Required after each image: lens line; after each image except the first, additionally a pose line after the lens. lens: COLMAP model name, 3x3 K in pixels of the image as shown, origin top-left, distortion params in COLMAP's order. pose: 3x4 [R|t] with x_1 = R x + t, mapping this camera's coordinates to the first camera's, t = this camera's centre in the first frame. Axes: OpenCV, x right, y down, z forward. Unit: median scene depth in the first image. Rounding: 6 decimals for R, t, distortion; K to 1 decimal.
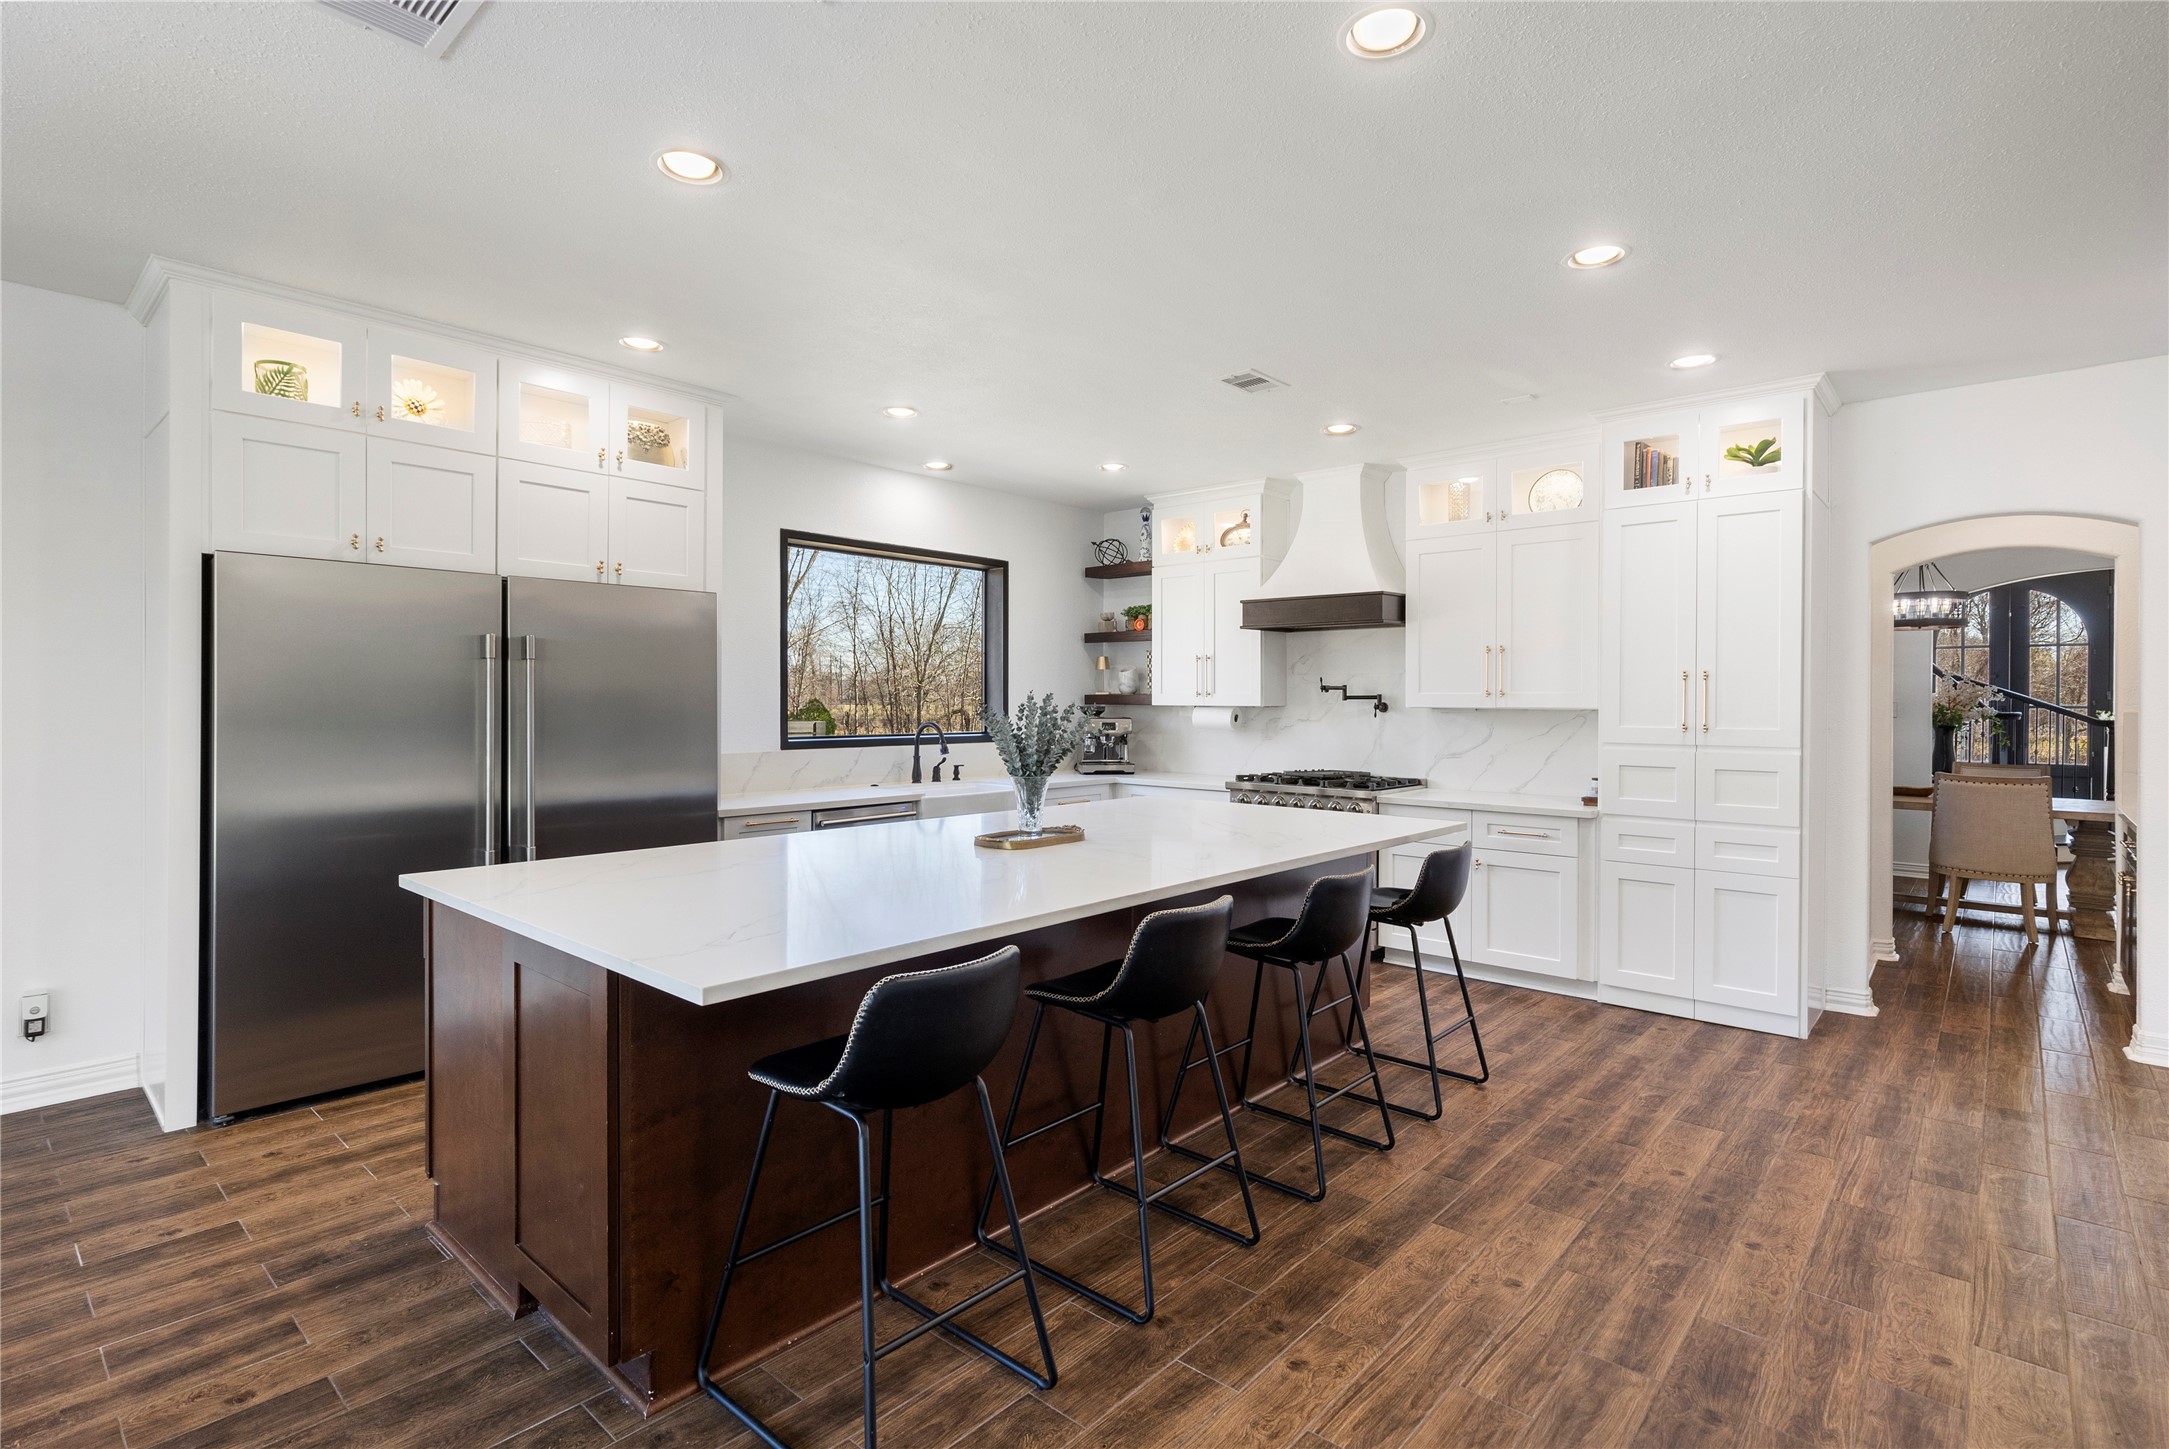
lens RADIAL K [[1042.5, 0, 1086.4], [0, 1042.5, 710.5], [0, 0, 1]] dist [0.000553, 0.000337]
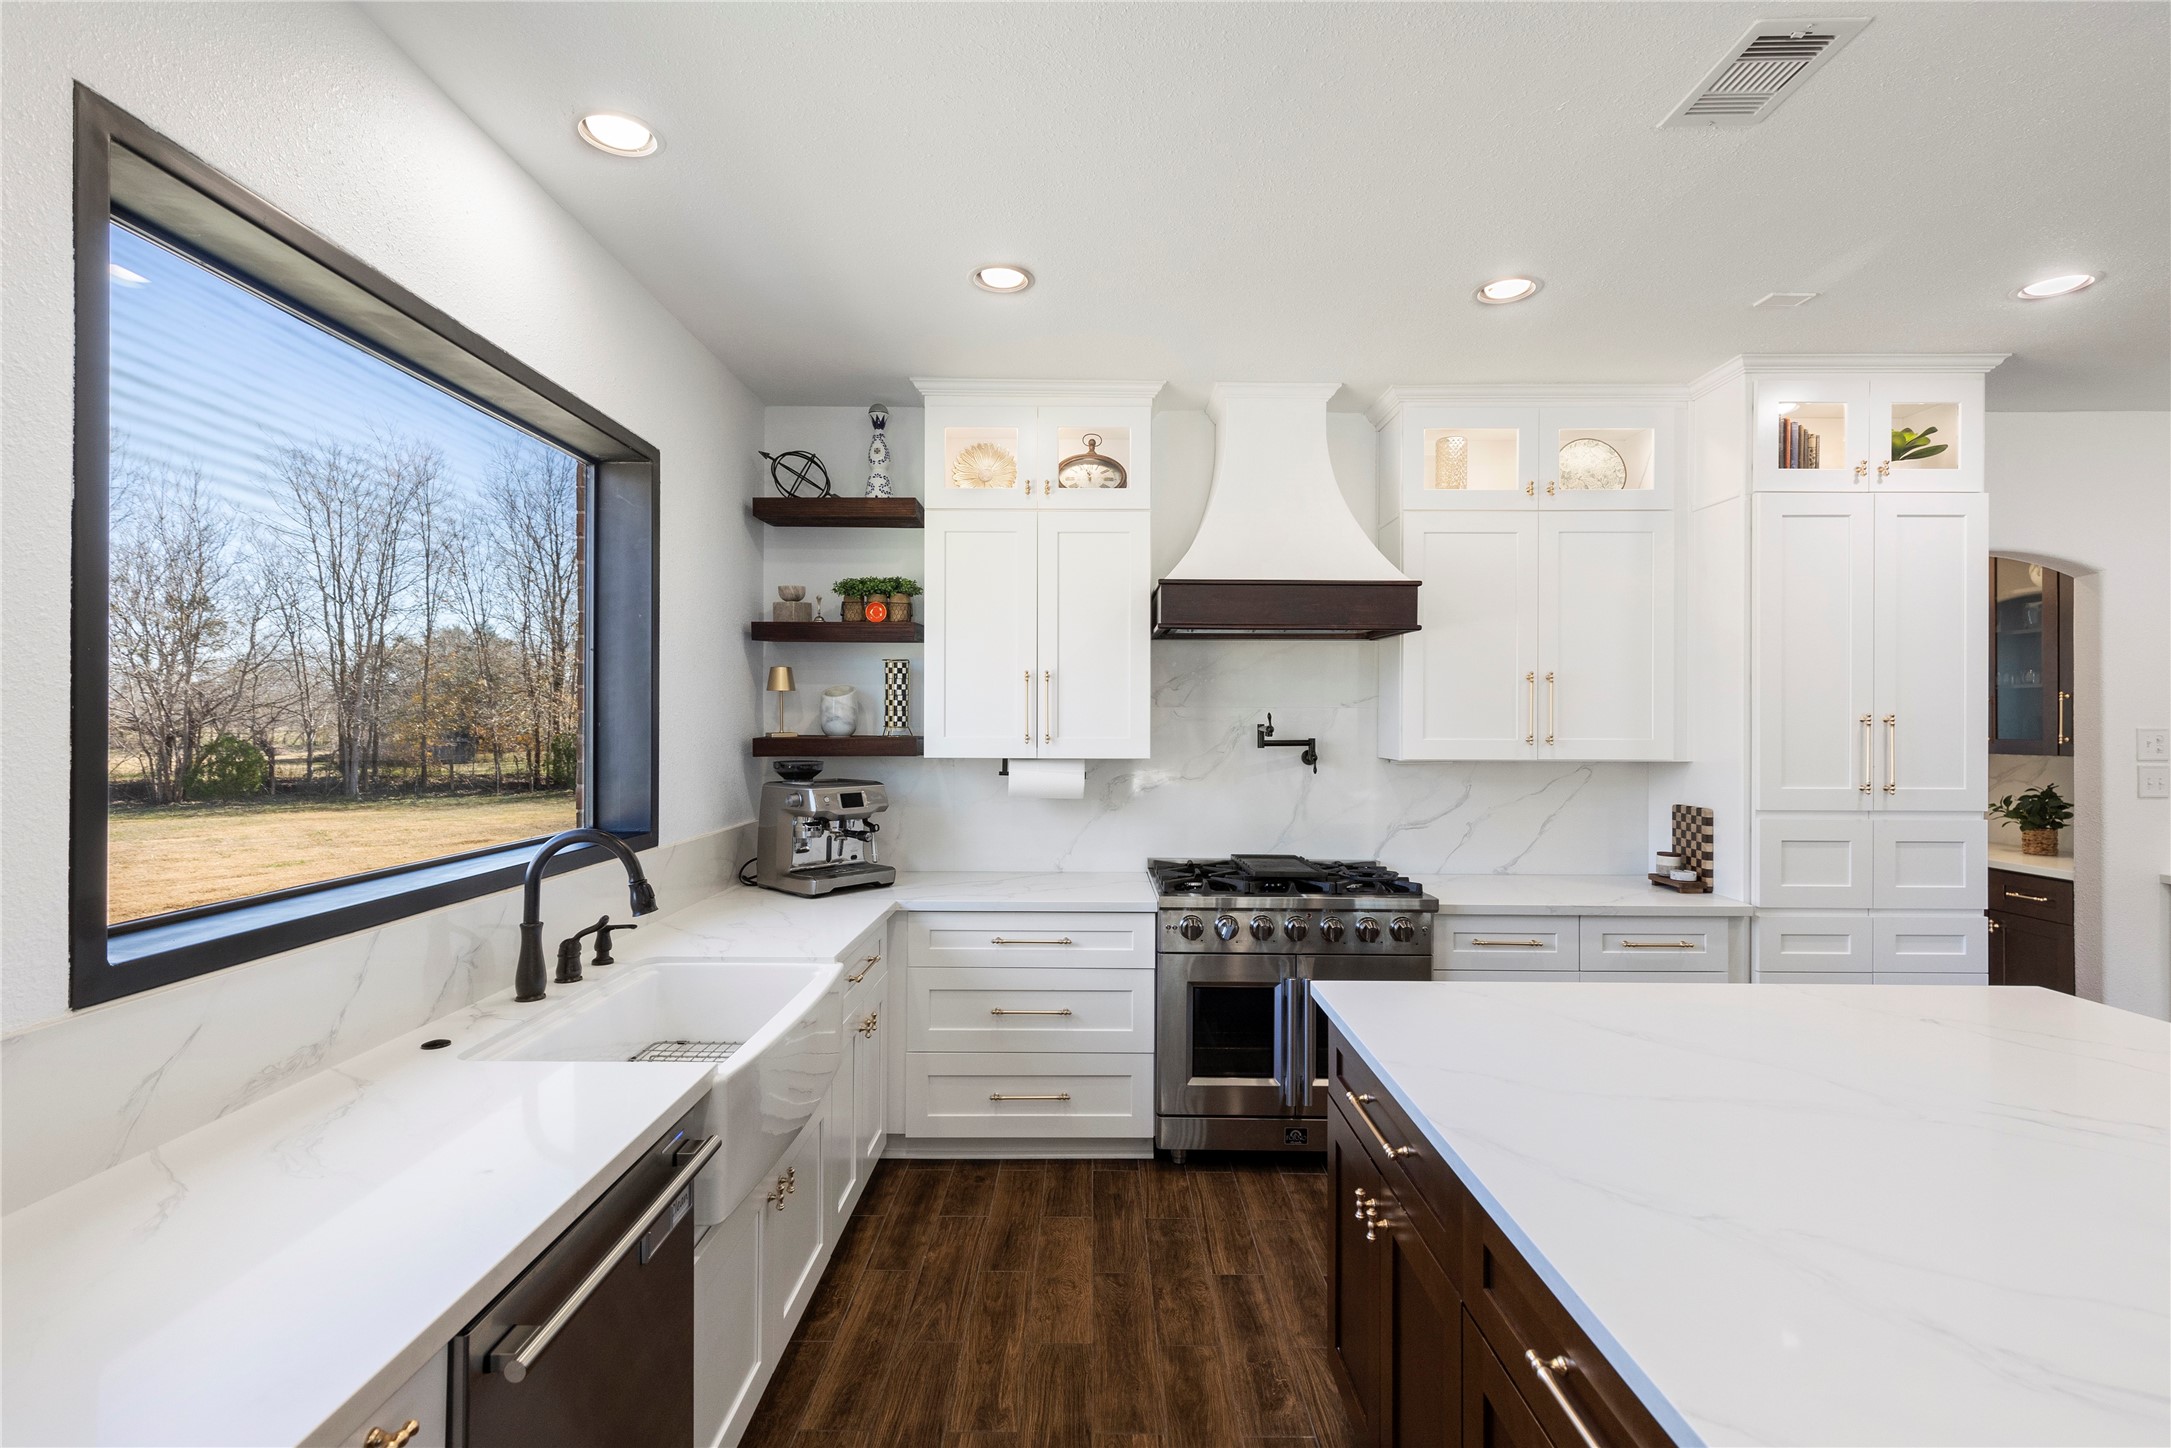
lens RADIAL K [[989.1, 0, 1092.3], [0, 989.1, 720.6], [0, 0, 1]] dist [0.008018, -0.001713]
pose [[0.752203, -0.000918, 0.658930, -0.387110], [0.006164, 0.999965, -0.005644, -0.038366], [-0.658902, 0.008308, 0.752183, 0.975039]]
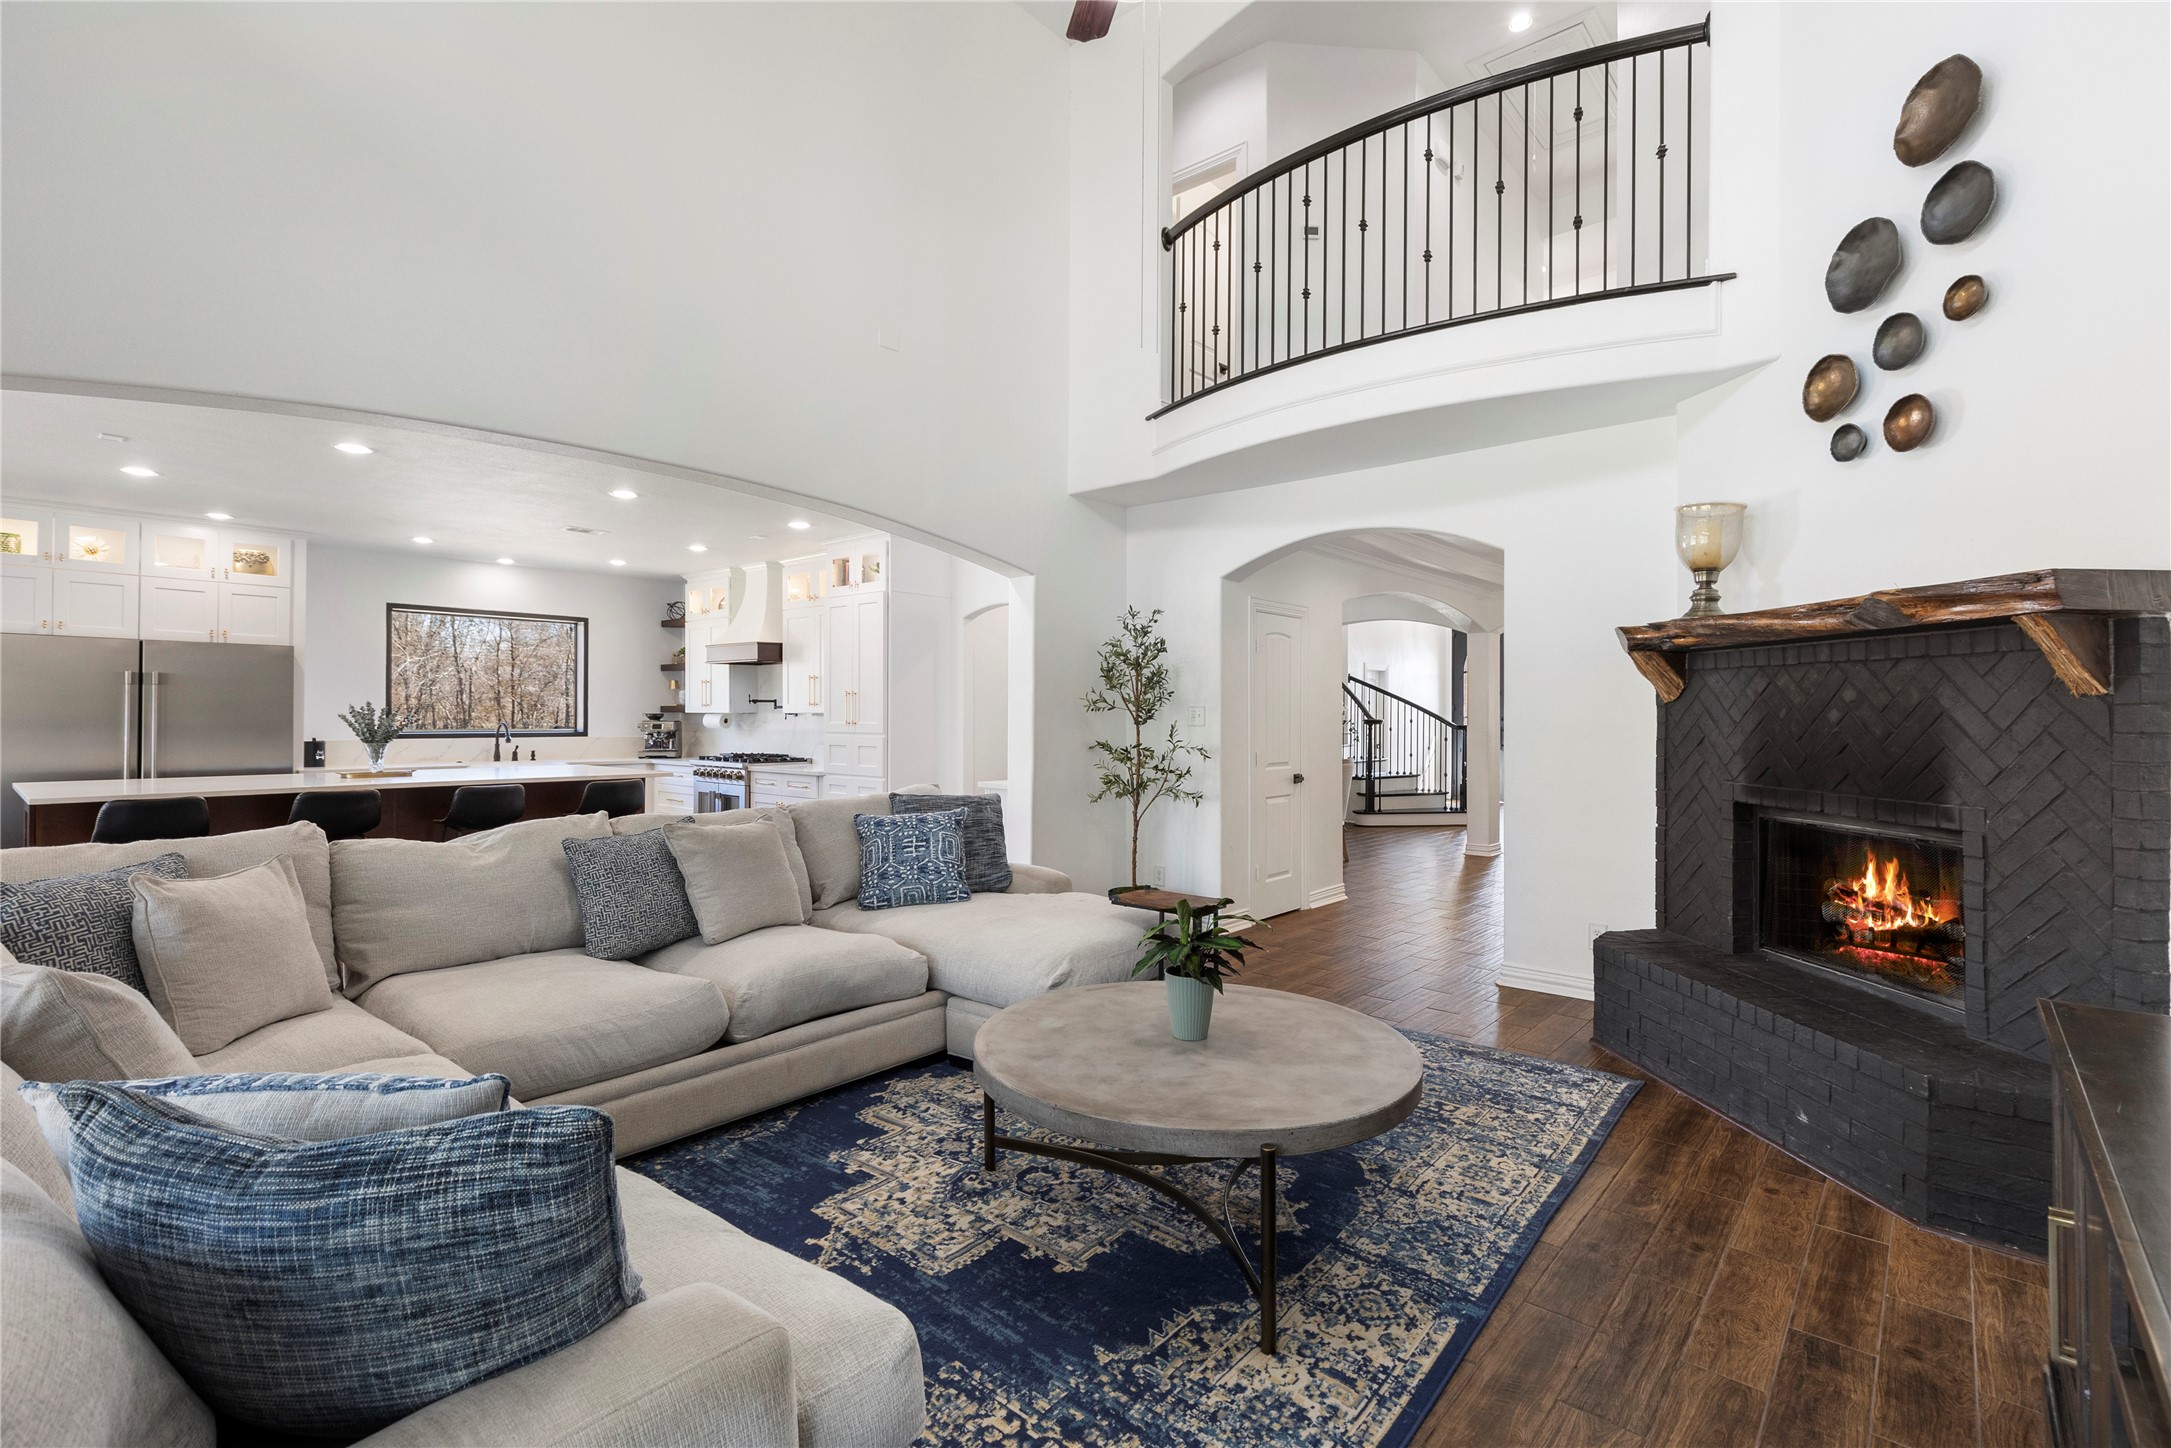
lens RADIAL K [[989.1, 0, 1085.4], [0, 989.1, 710.4], [0, 0, 1]] dist [0.008018, -0.001713]
pose [[0.999994, -0.000371, 0.003477, 1.146808], [0.000427, 0.999867, -0.016307, 0.027870], [-0.003471, 0.016308, 0.999861, -0.799507]]
